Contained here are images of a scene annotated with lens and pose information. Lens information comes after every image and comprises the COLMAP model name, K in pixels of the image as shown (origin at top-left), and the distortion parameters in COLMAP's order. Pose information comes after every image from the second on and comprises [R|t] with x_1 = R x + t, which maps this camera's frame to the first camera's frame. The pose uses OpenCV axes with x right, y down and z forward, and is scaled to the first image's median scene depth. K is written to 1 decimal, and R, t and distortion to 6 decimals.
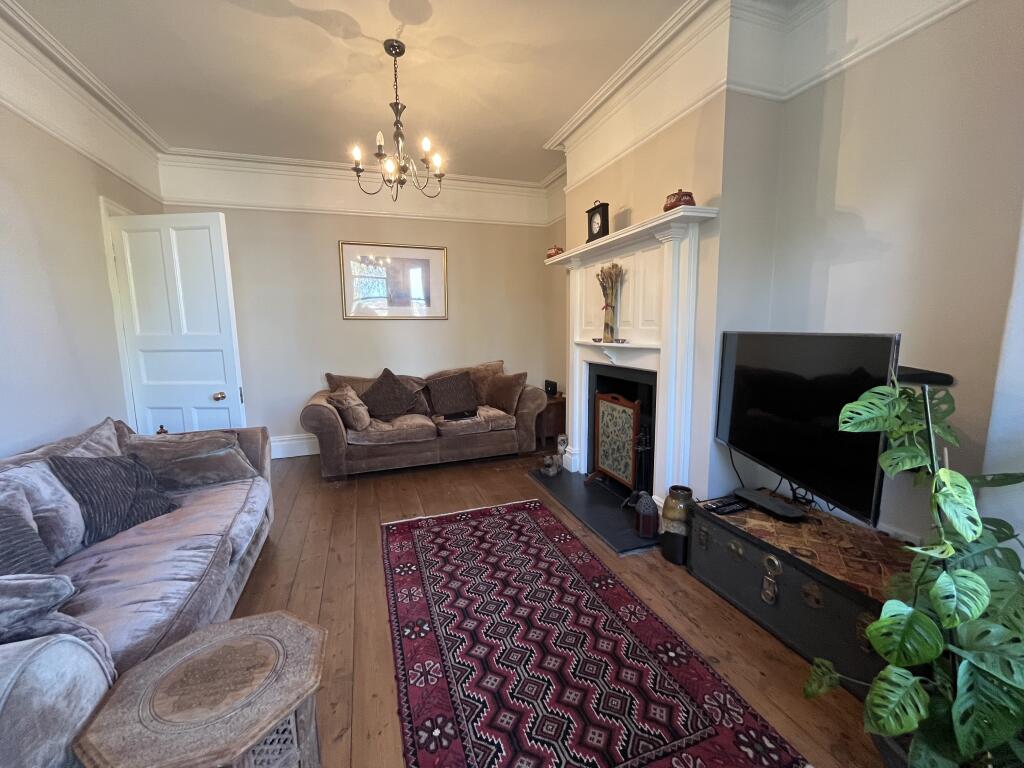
lens RADIAL K [[416.2, 0, 509.2], [0, 416.2, 383.4], [0, 0, 1]] dist [-0.002654, -0.000168]
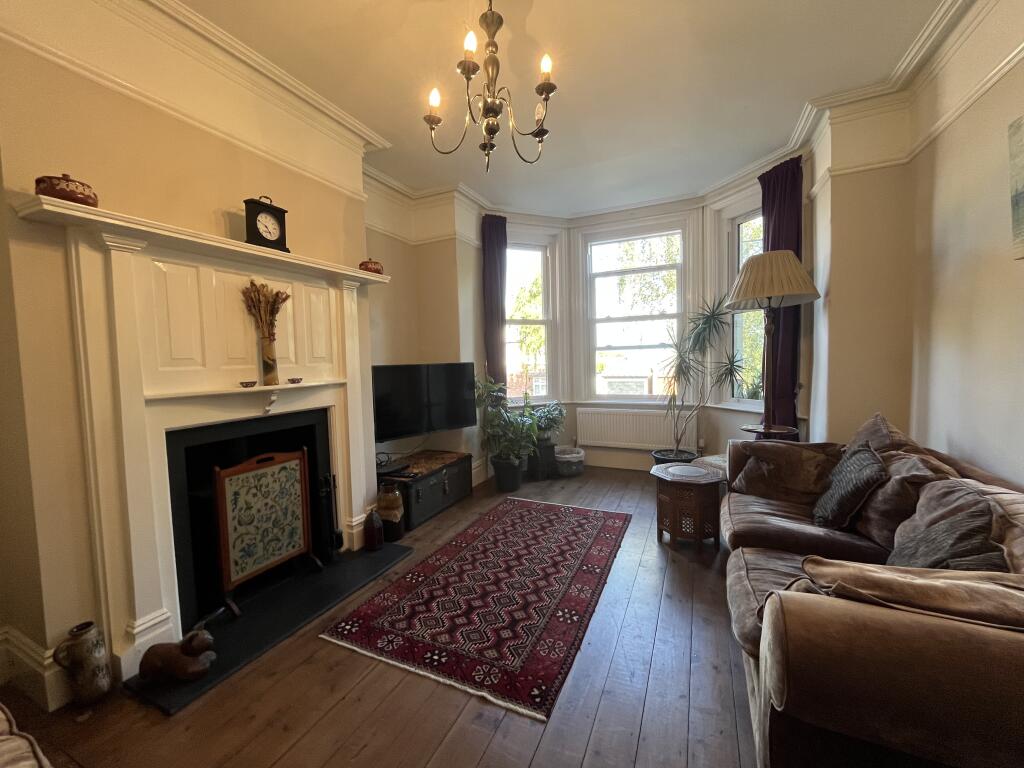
lens RADIAL K [[416.2, 0, 508.7], [0, 416.2, 383.6], [0, 0, 1]] dist [-0.002654, -0.000168]
pose [[-0.717803, -0.007305, 0.696208, -0.624907], [0.130987, 0.980673, 0.145339, -0.161540], [-0.683814, 0.195519, -0.702973, 1.293332]]
